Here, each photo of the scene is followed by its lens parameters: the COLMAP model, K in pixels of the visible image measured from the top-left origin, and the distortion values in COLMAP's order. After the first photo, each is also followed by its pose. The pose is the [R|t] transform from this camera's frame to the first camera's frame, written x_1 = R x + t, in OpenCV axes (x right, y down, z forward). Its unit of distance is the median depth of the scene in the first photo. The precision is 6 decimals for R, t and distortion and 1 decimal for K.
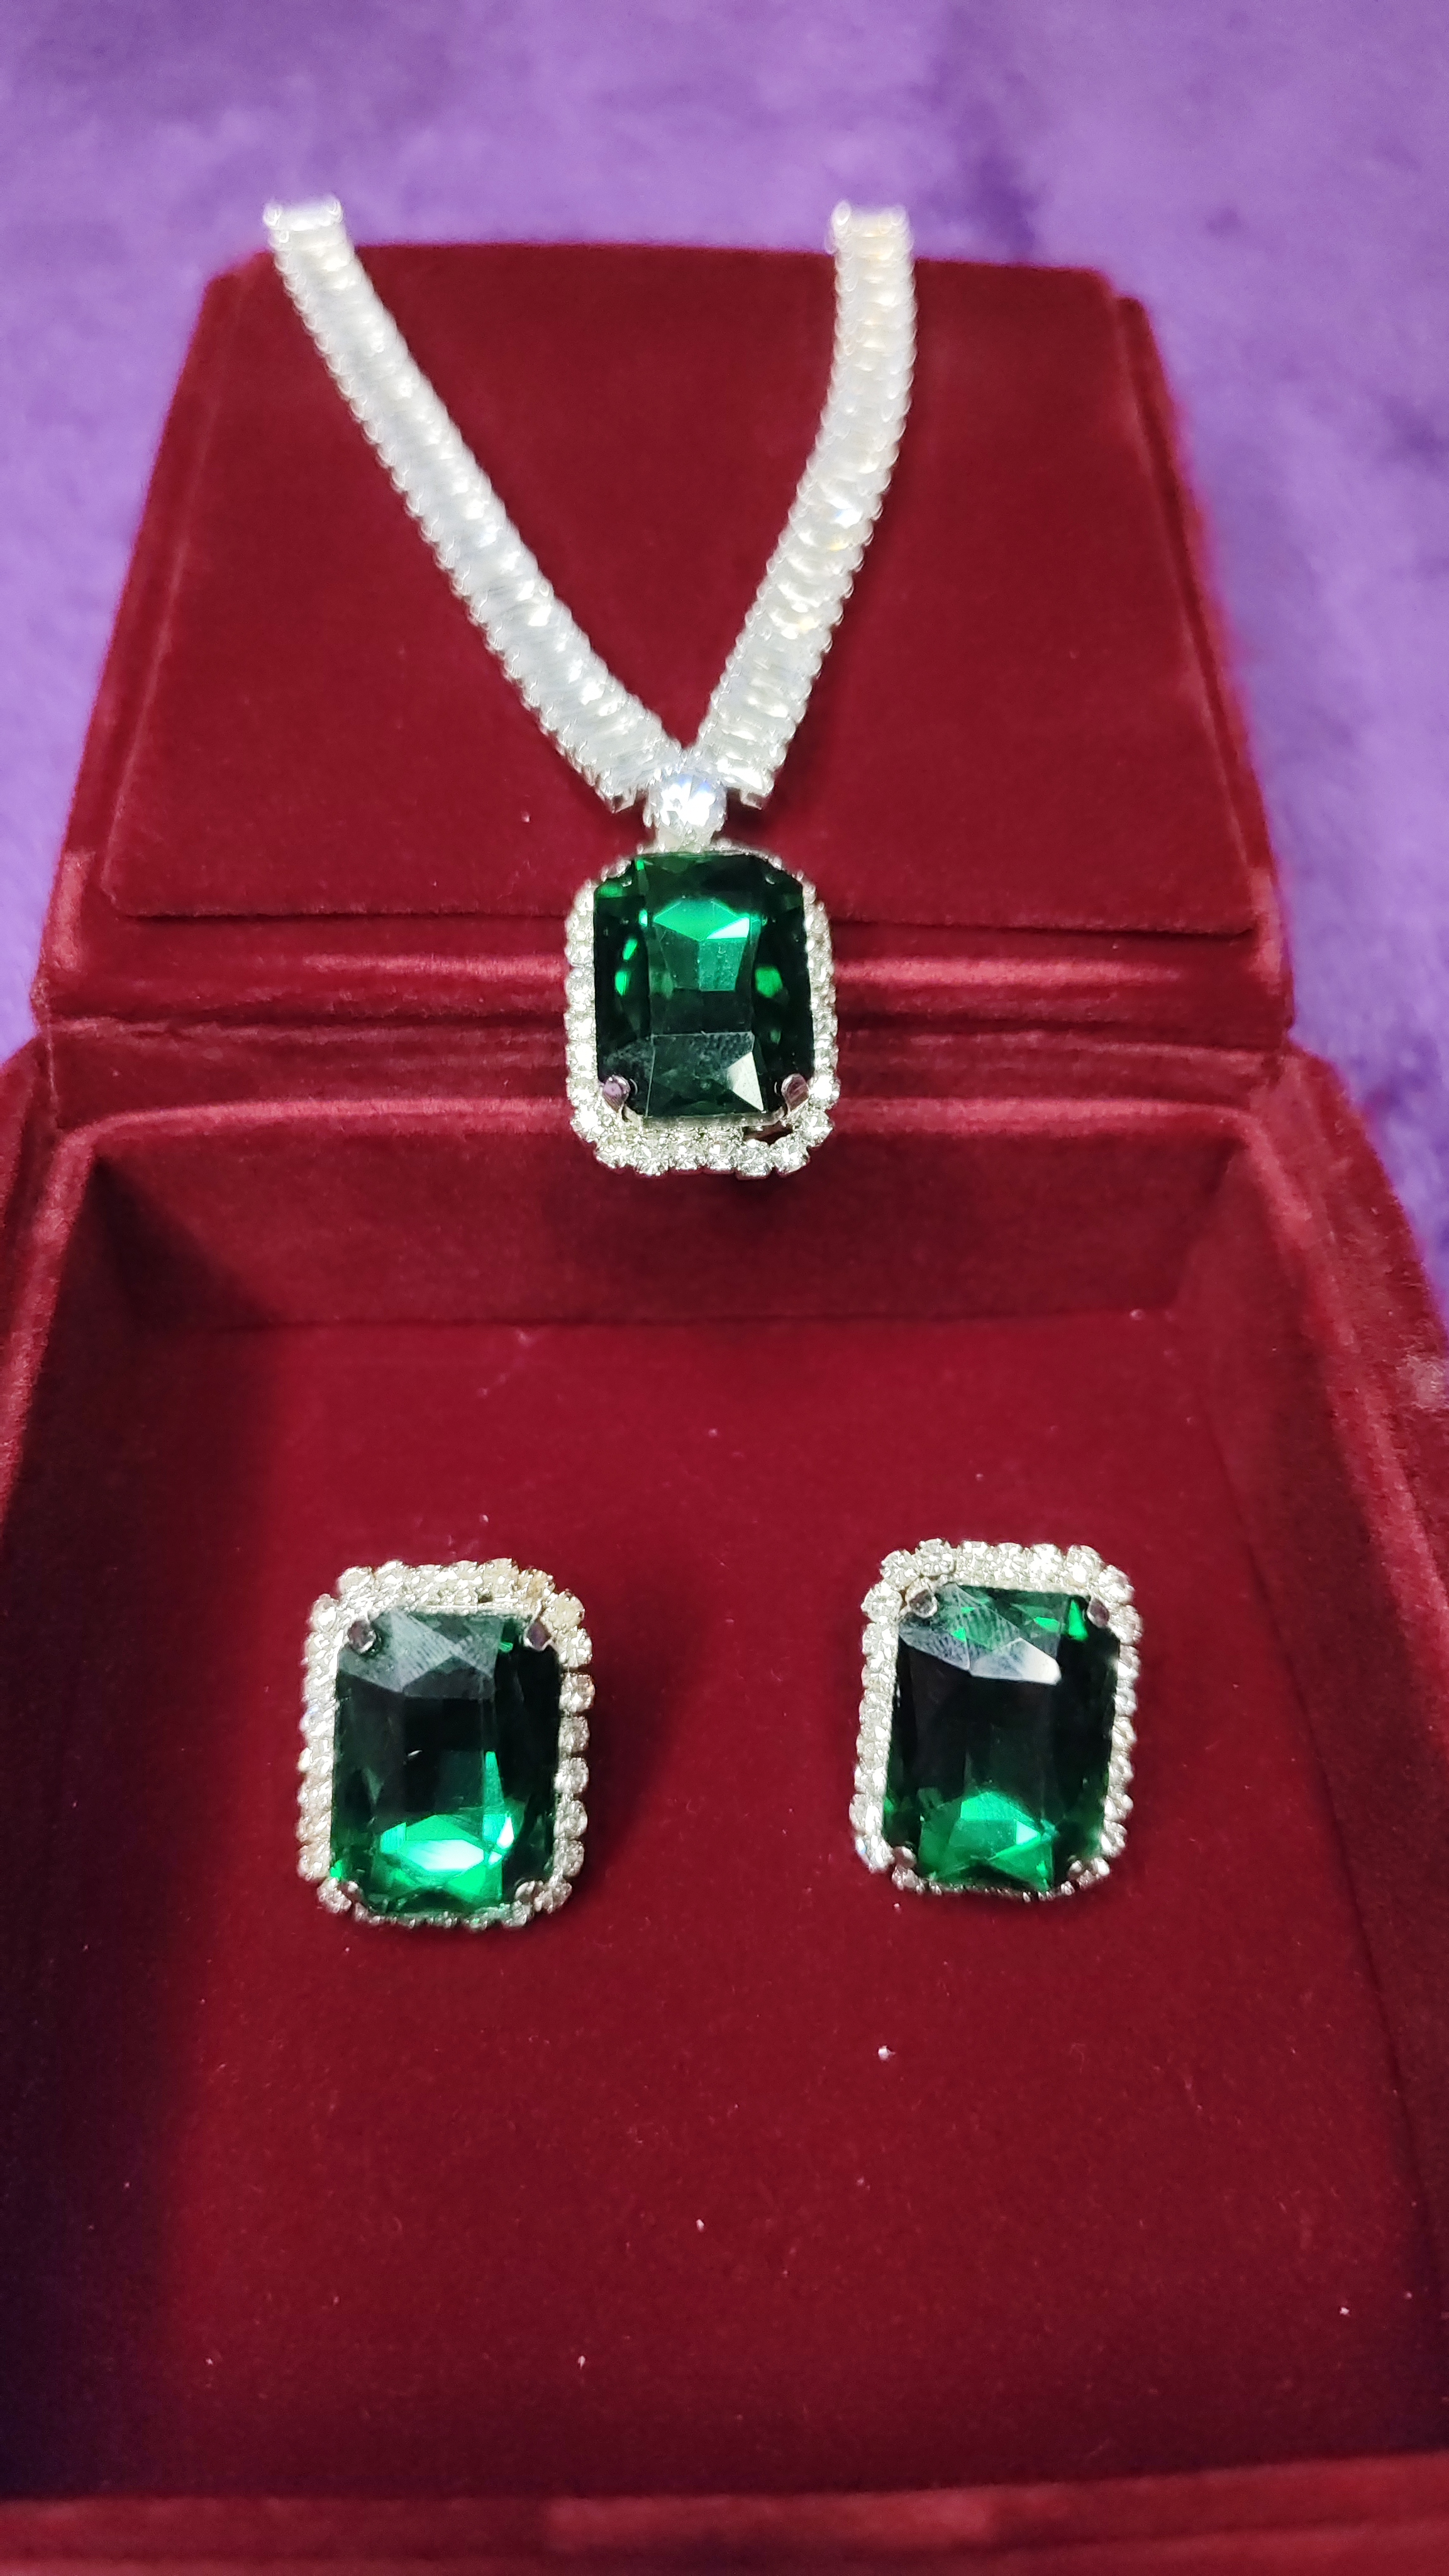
lens RADIAL K [[1961.1, 0, 732.3], [0, 1961.1, 1270.3], [0, 0, 1]] dist [-0.010915, -0.013122]
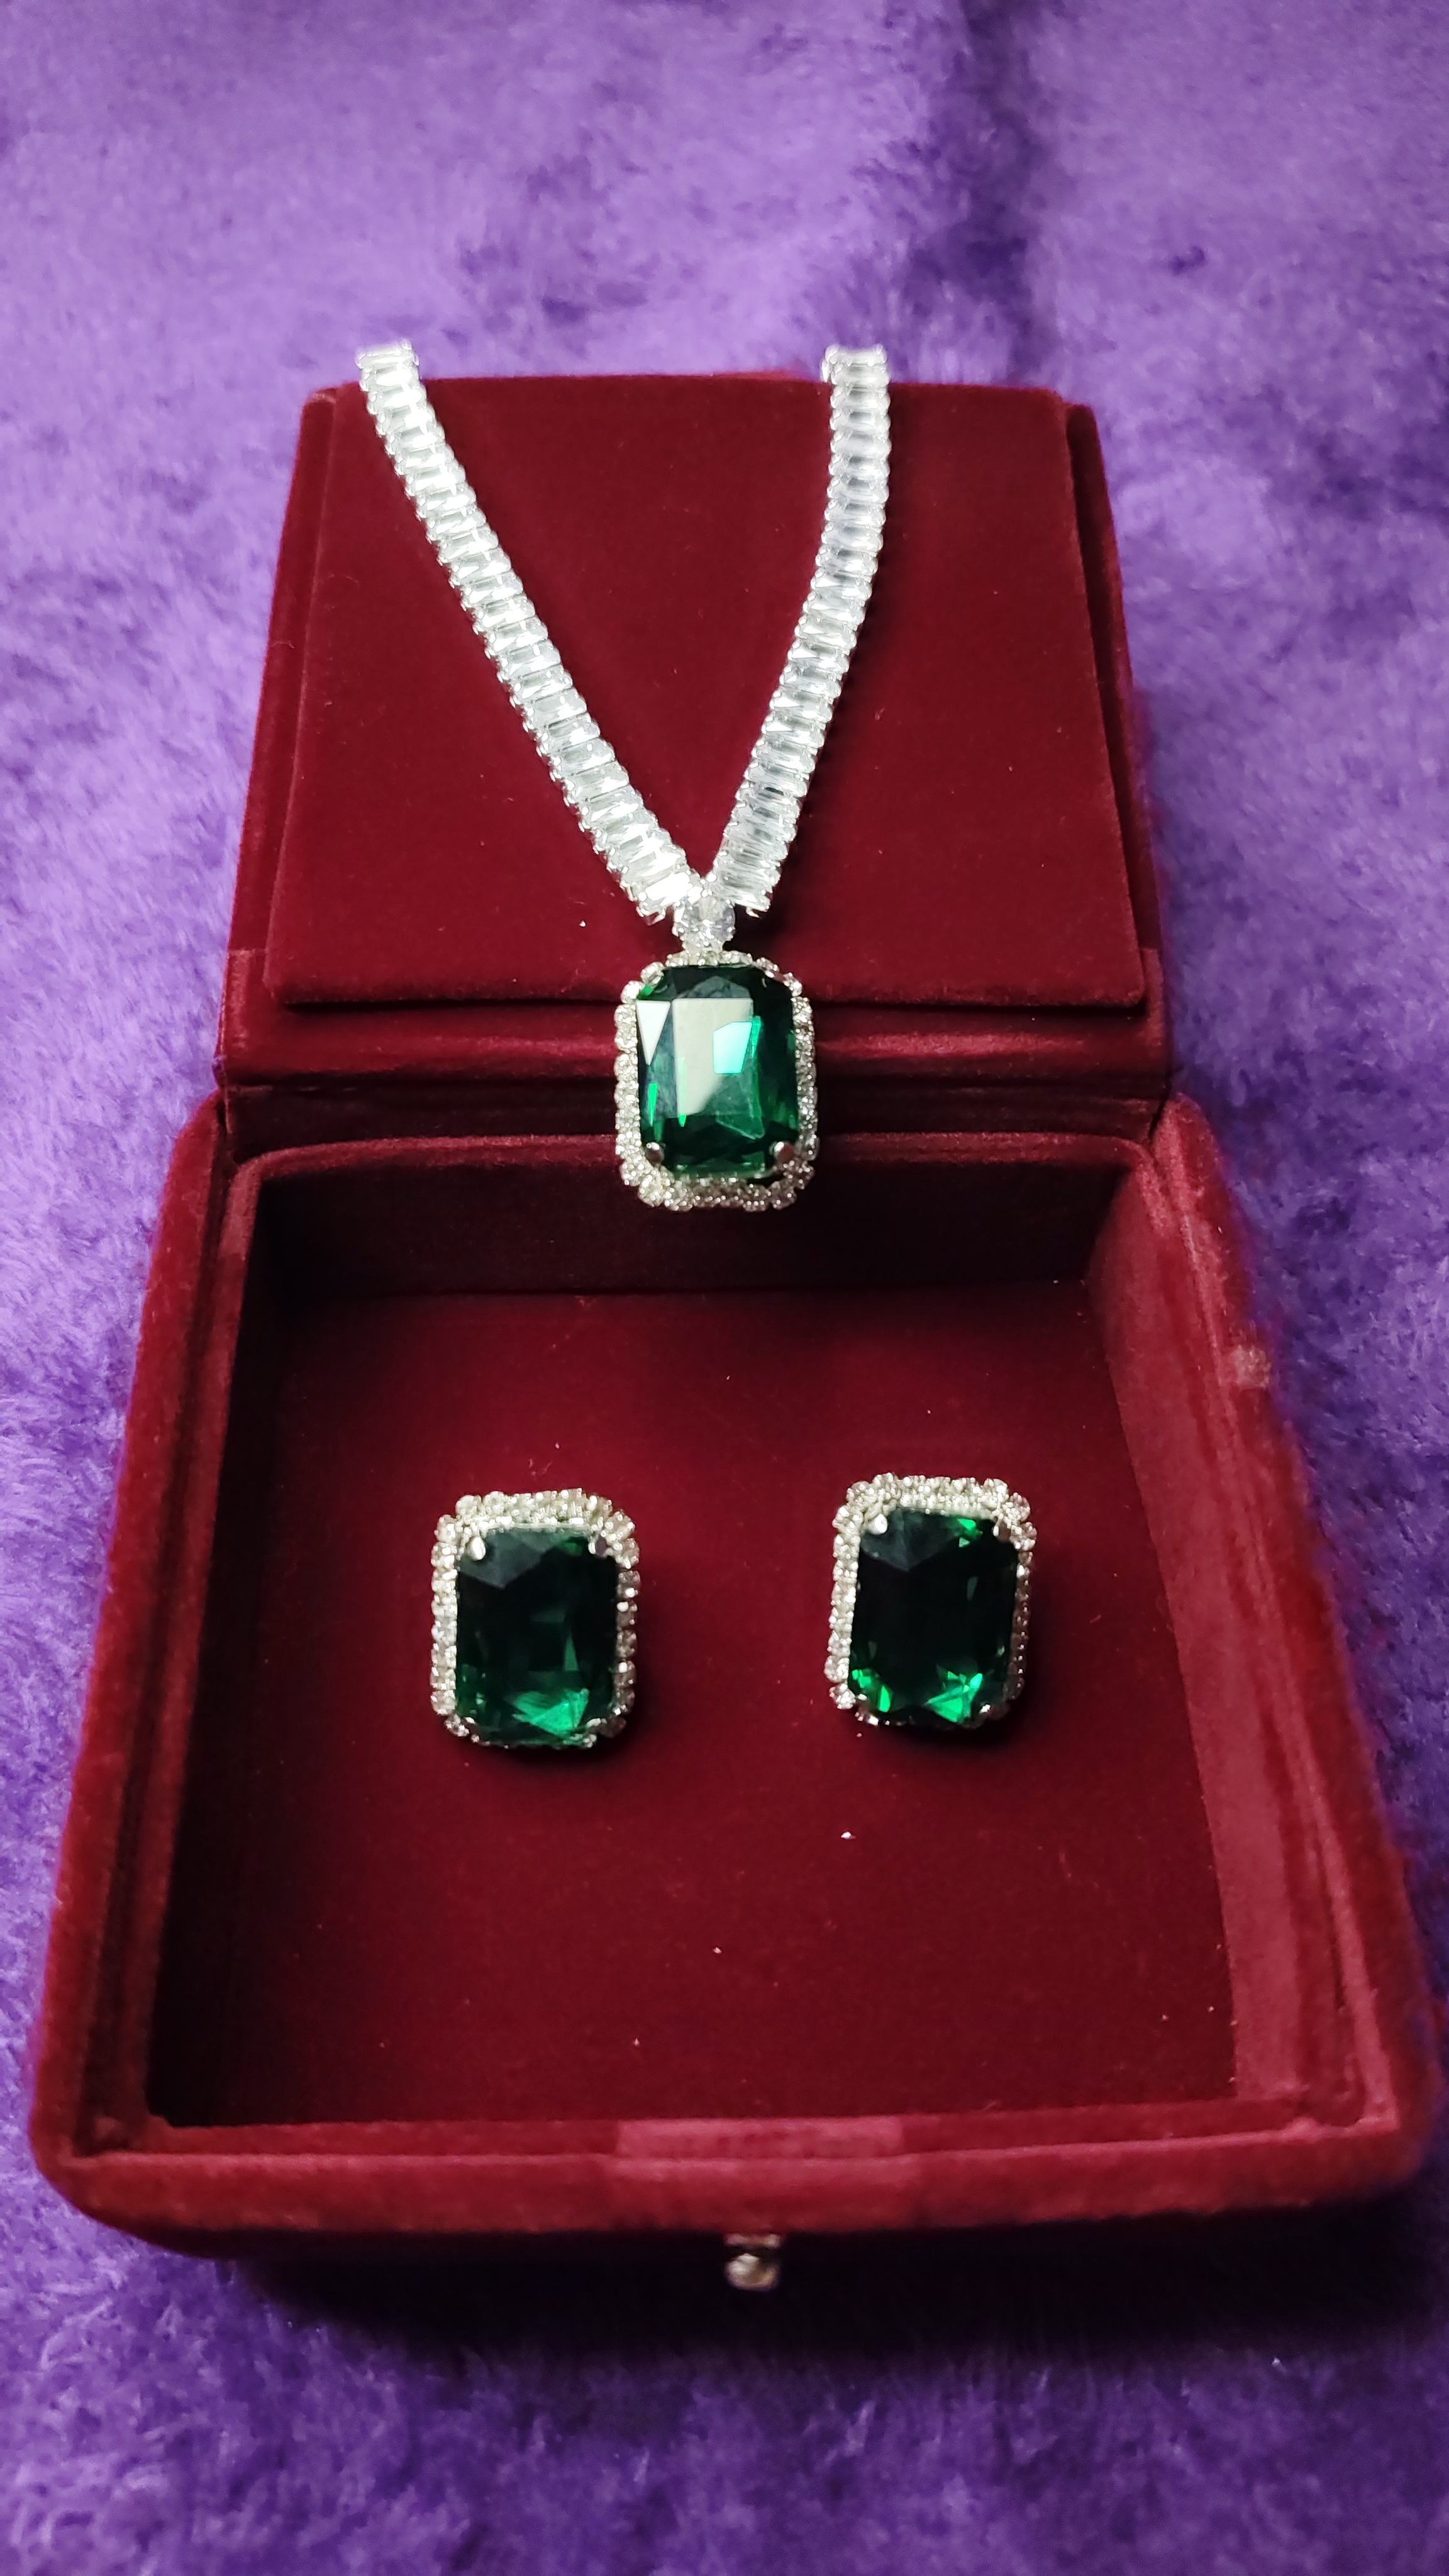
lens RADIAL K [[1961.1, 0, 716.8], [0, 1961.1, 1255.2], [0, 0, 1]] dist [-0.010915, -0.013122]
pose [[0.999742, -0.002069, -0.022623, 0.014237], [0.004178, 0.995604, 0.093570, -0.137106], [0.022330, -0.093641, 0.995356, -0.336320]]
